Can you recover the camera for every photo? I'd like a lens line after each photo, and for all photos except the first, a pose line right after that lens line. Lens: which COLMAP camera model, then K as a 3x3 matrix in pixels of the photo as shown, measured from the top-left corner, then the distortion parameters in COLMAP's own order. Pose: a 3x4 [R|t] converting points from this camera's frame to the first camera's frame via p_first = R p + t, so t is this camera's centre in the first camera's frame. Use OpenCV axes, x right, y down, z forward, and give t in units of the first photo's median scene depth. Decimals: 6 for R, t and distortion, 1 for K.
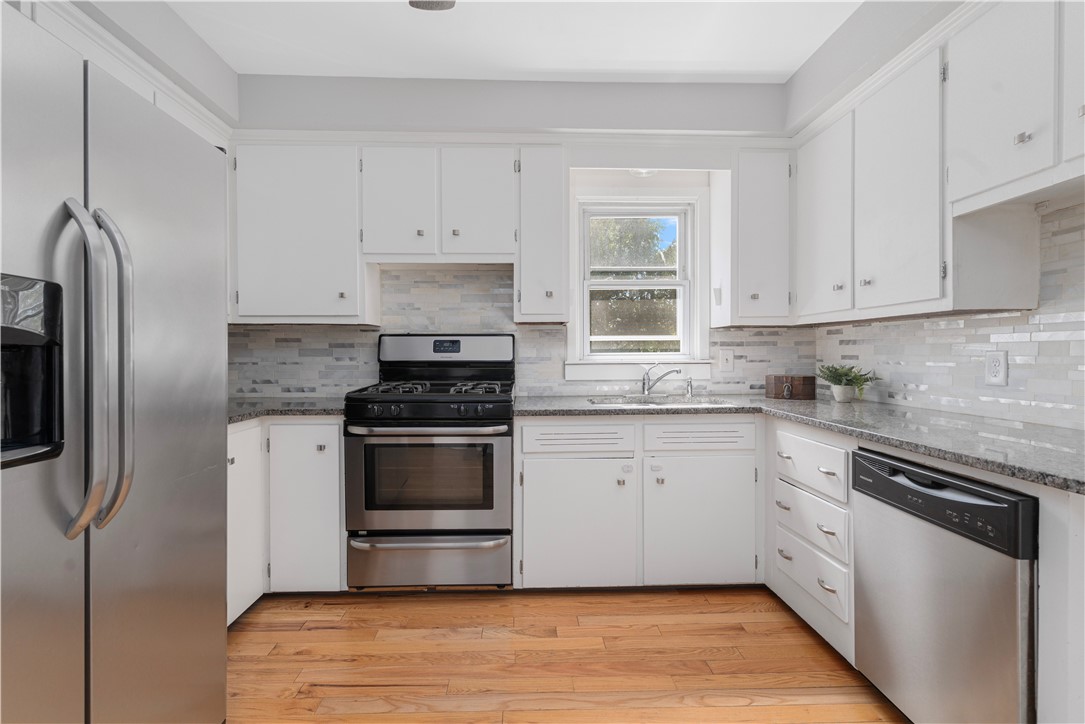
lens RADIAL K [[508.2, 0, 532.7], [0, 508.2, 364.8], [0, 0, 1]] dist [-0.016977, 0.001837]
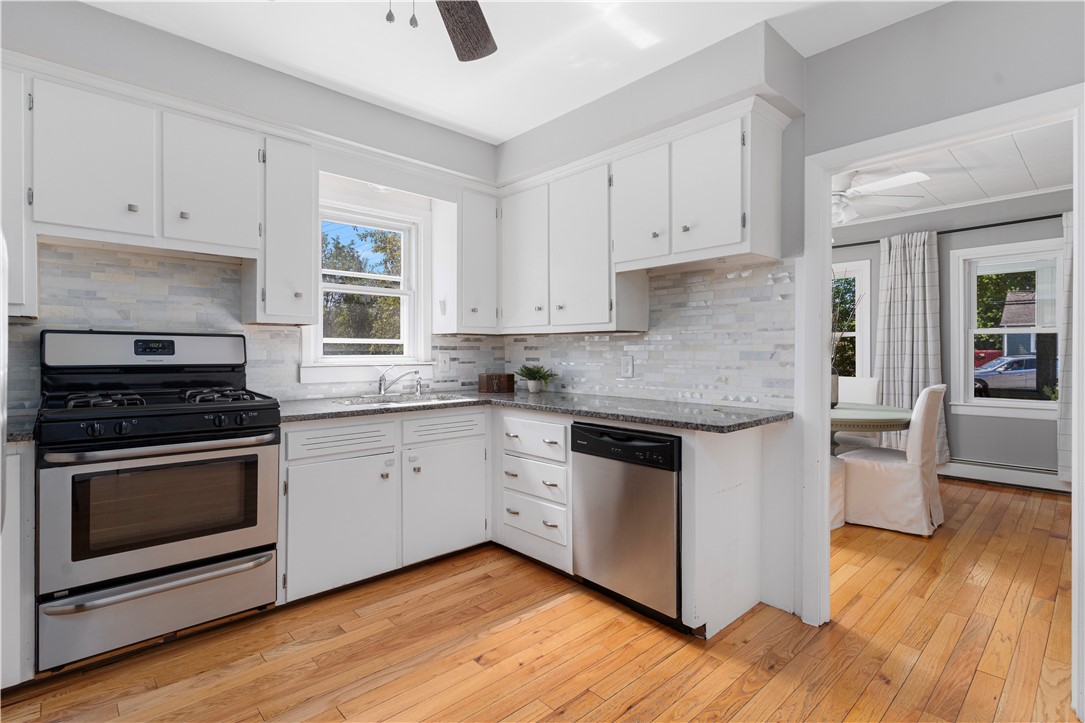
lens RADIAL K [[508.2, 0, 536.6], [0, 508.2, 357.5], [0, 0, 1]] dist [-0.016977, 0.001837]
pose [[0.753568, 0.000077, 0.657369, -0.292952], [0.008950, 0.999906, -0.010377, -0.007072], [-0.657309, 0.013704, 0.753497, -0.033408]]
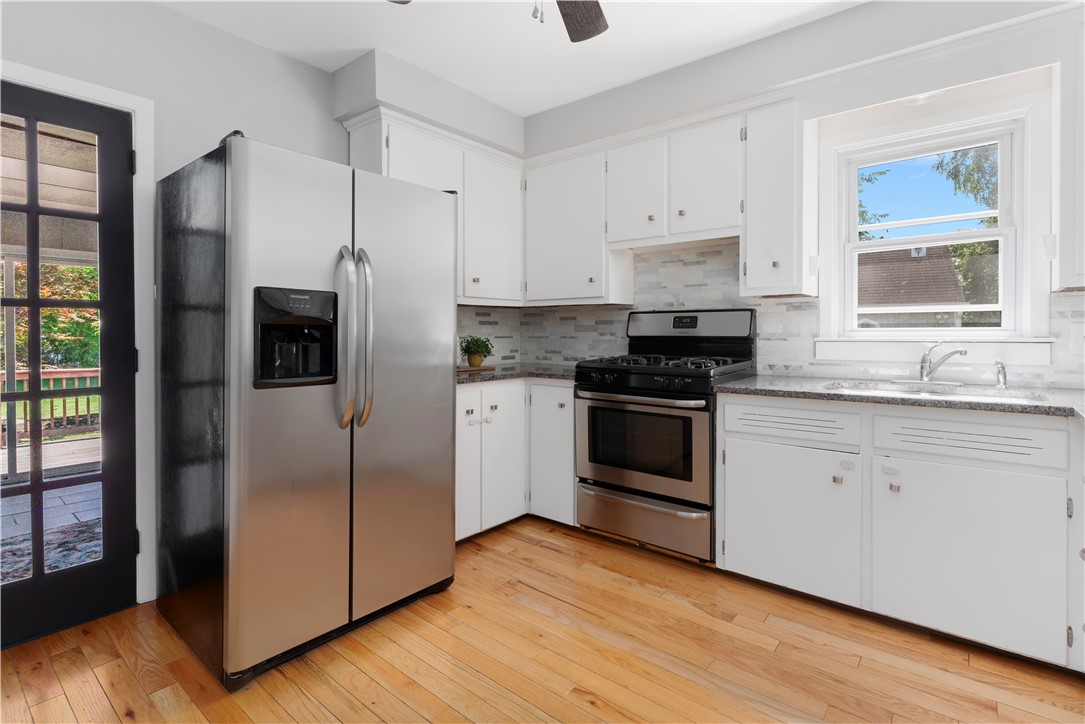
lens RADIAL K [[508.2, 0, 531.0], [0, 508.2, 340.9], [0, 0, 1]] dist [-0.016977, 0.001837]
pose [[0.749537, 0.013437, -0.661826, 0.343949], [-0.012982, 0.999900, 0.005598, -0.000231], [0.661835, 0.004395, 0.749636, 0.020093]]
